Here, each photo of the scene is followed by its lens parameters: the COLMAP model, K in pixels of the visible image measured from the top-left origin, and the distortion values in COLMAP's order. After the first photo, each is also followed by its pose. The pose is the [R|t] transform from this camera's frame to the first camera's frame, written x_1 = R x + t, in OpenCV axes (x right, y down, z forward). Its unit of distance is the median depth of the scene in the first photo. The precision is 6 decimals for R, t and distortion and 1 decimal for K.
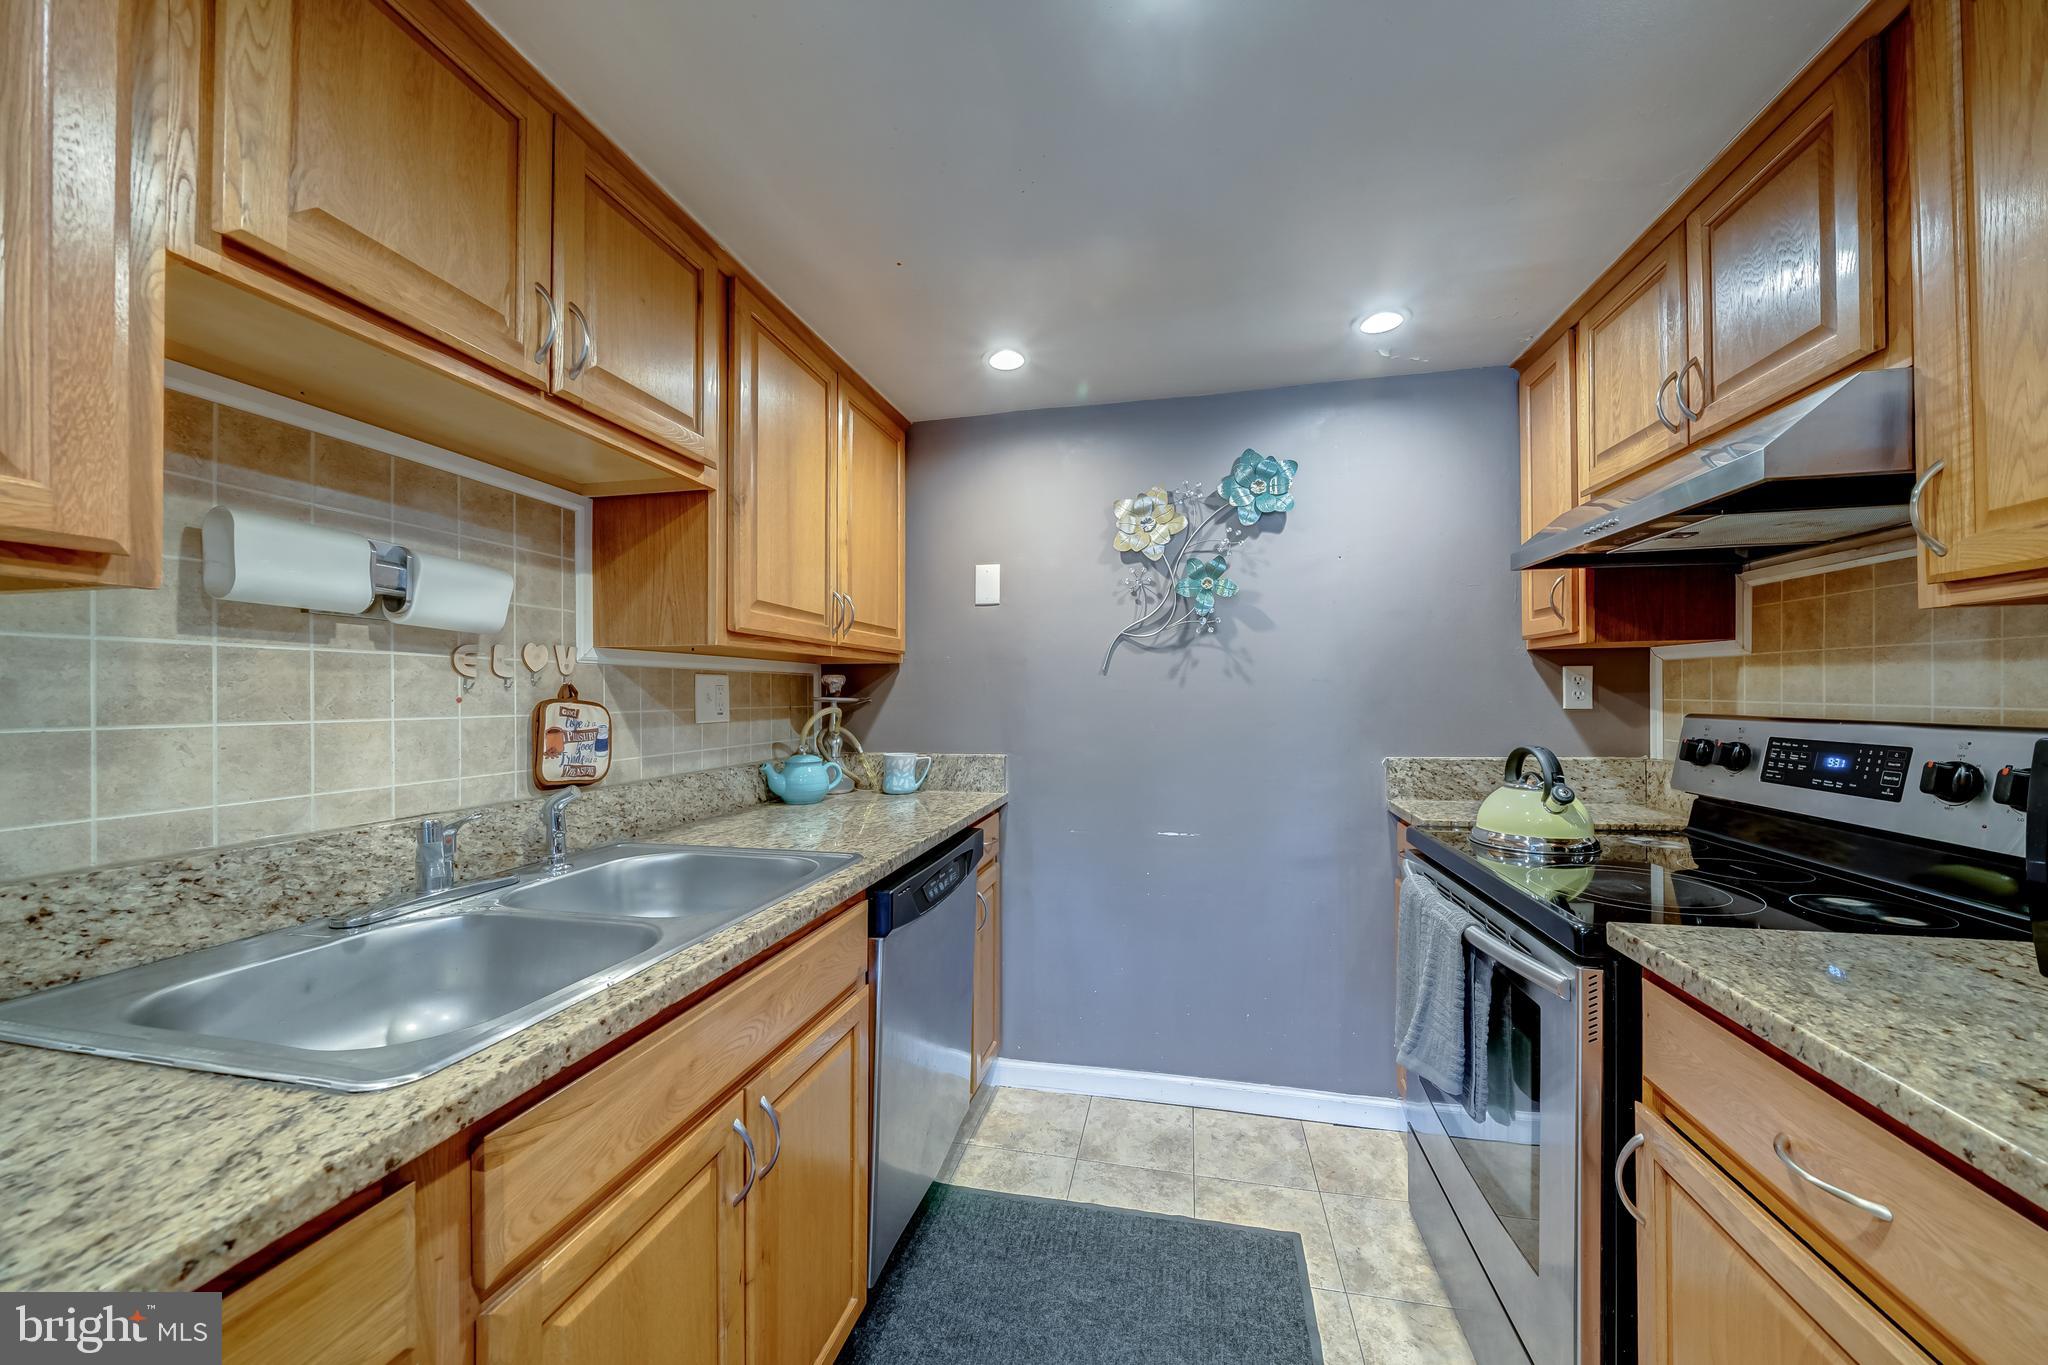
lens RADIAL K [[703.0, 0, 1037.9], [0, 703.0, 695.0], [0, 0, 1]] dist [-0.006231, 0.000042]
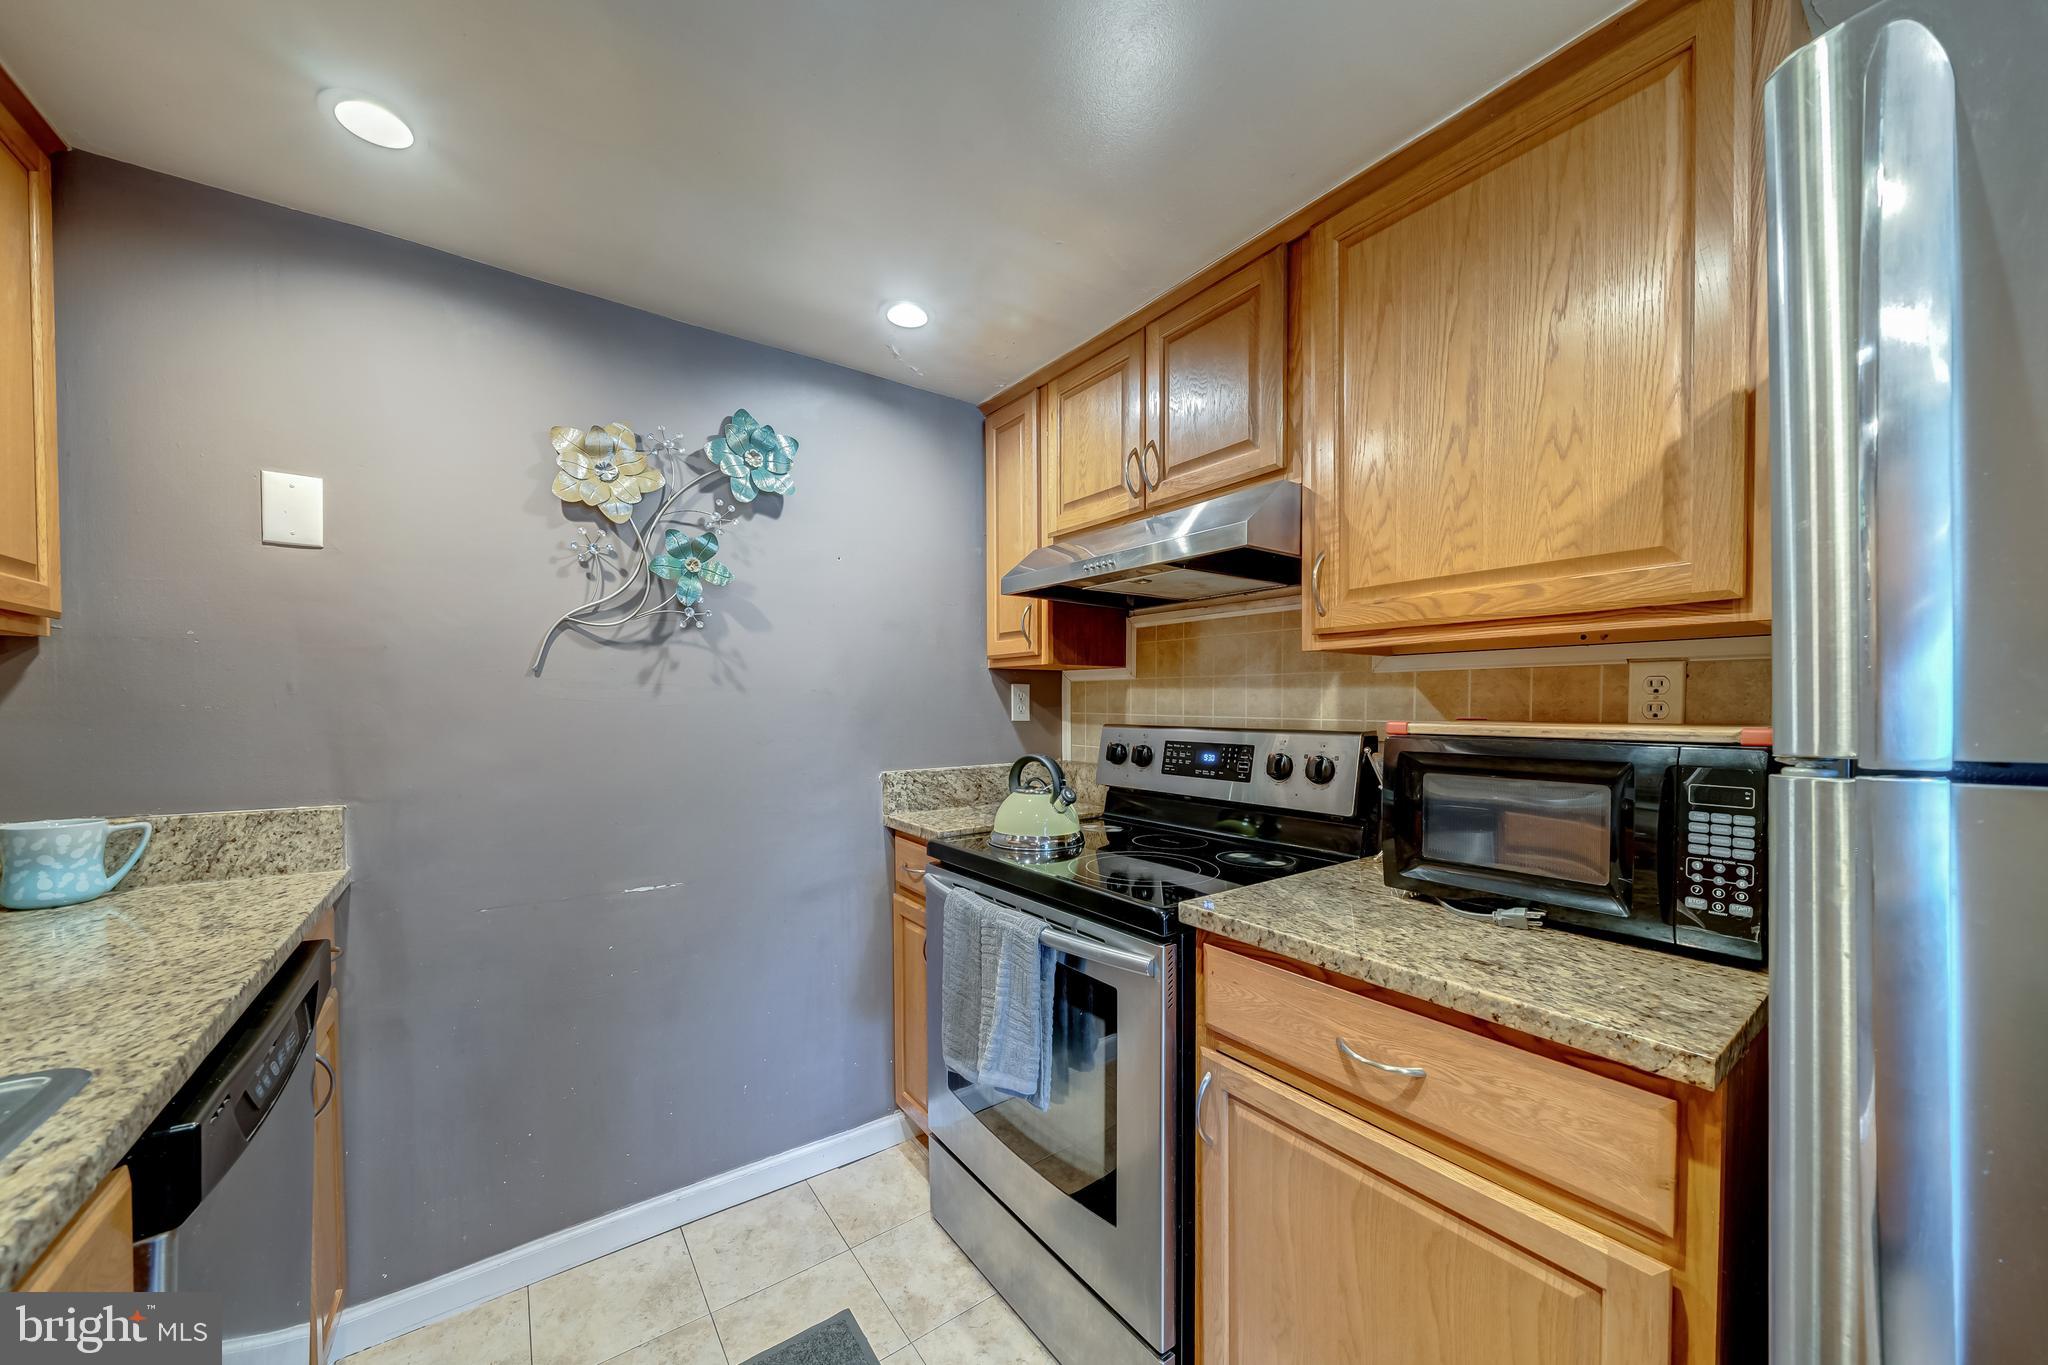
lens RADIAL K [[727.0, 0, 1021.6], [0, 727.0, 728.0], [0, 0, 1]] dist [-0.006757, 0.000017]
pose [[0.669811, -0.014066, 0.742398, -0.183412], [-0.005865, 0.999689, 0.024232, 0.003349], [-0.742508, -0.020585, 0.669521, 0.271656]]
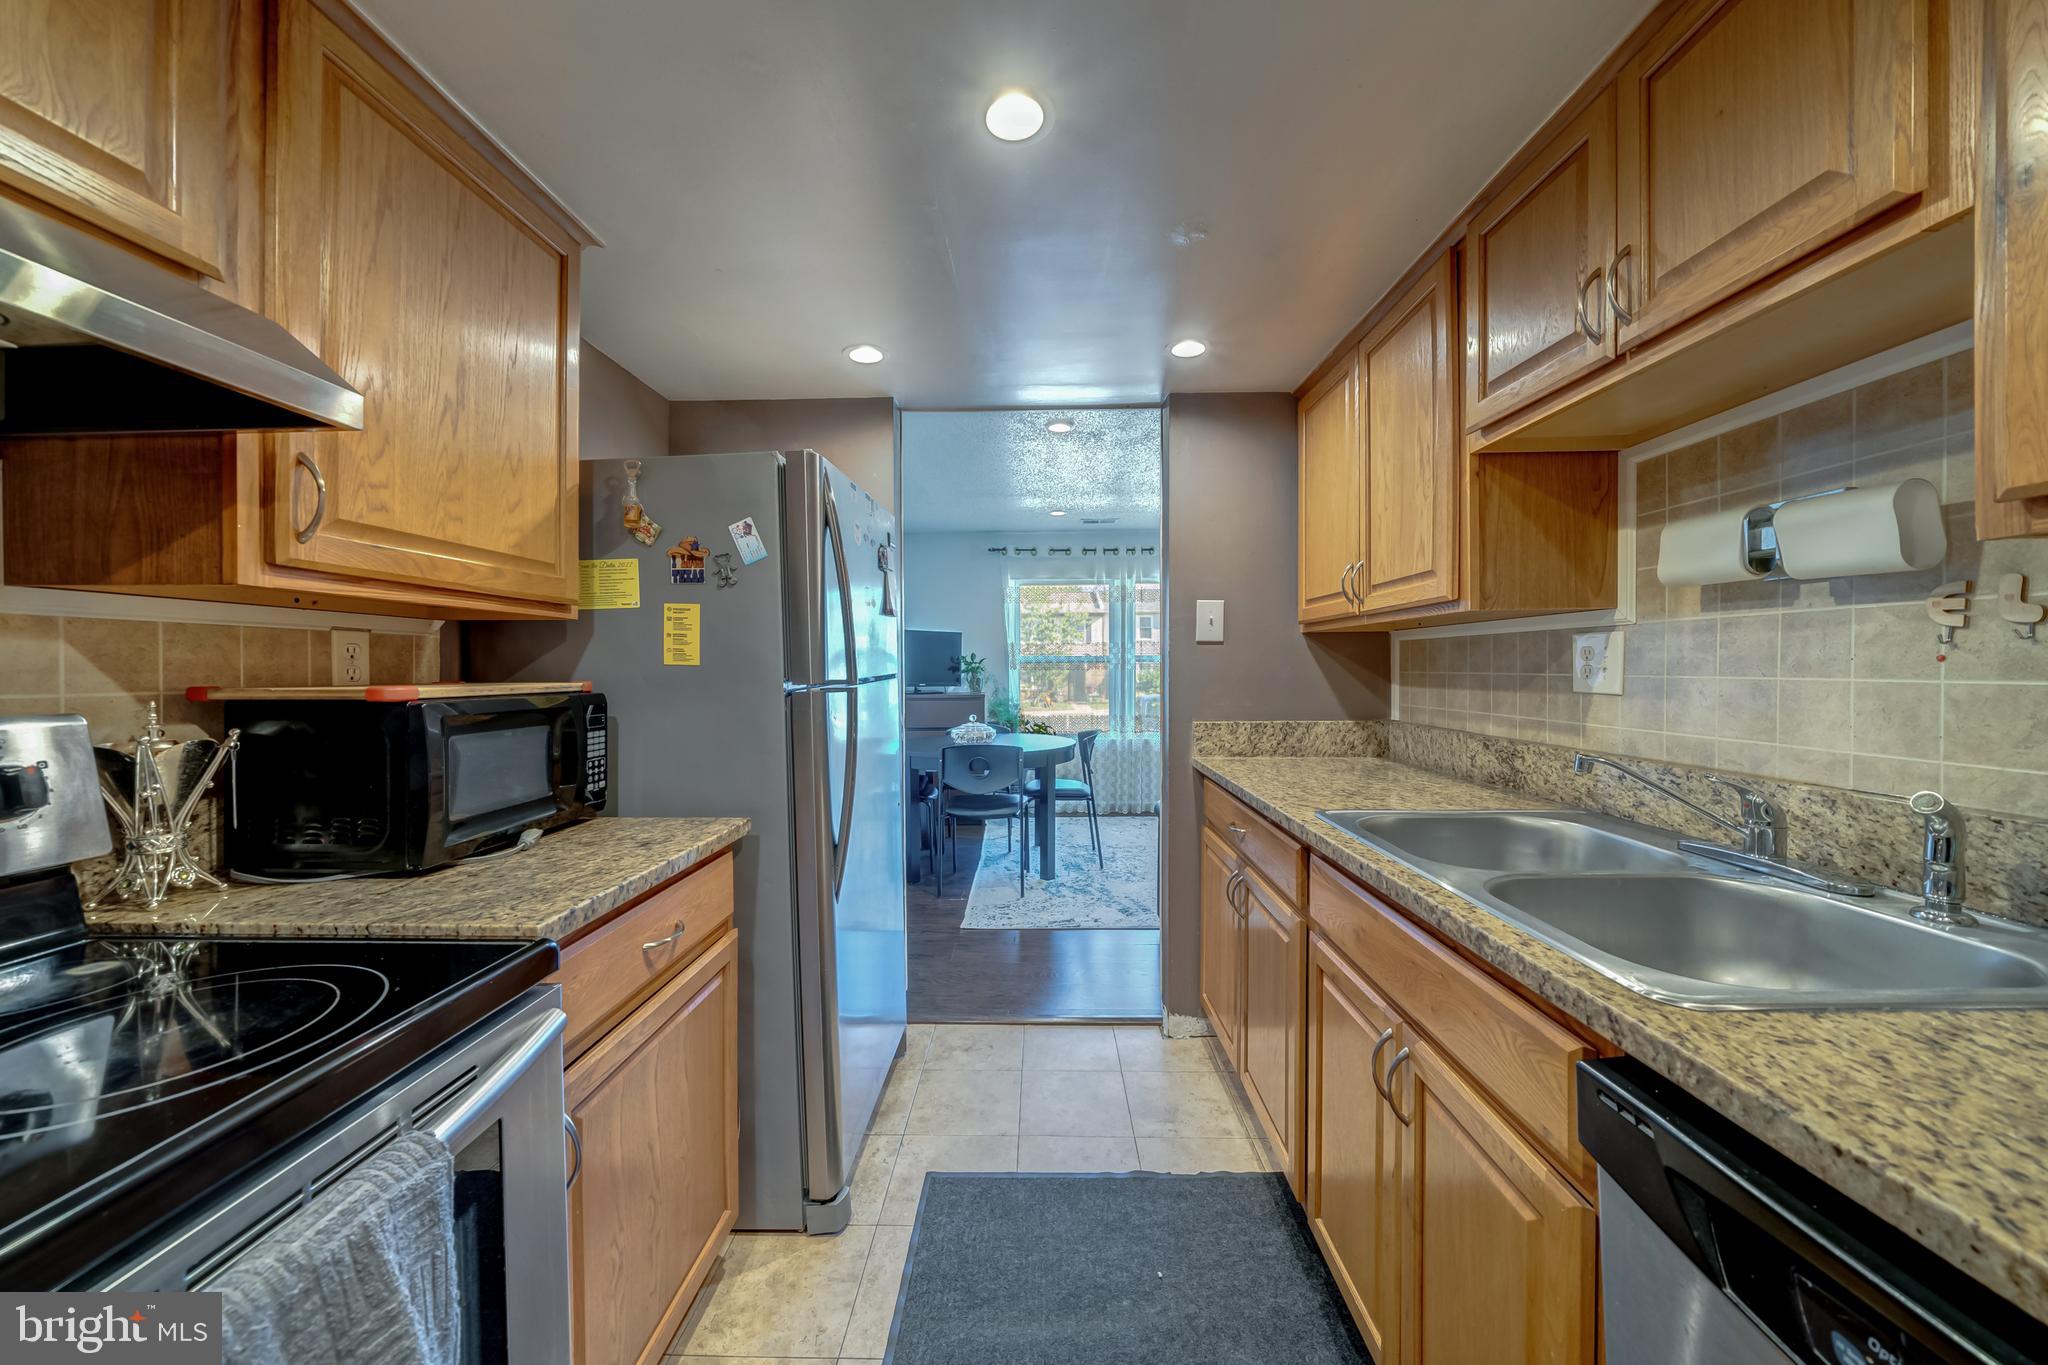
lens RADIAL K [[712.3, 0, 993.8], [0, 712.3, 674.7], [0, 0, 1]] dist [-0.000206, -0.000008]
pose [[-0.989037, 0.015484, -0.146855, 0.246850], [0.014094, 0.999846, 0.010500, 0.002103], [0.146995, 0.008315, -0.989102, 1.358585]]
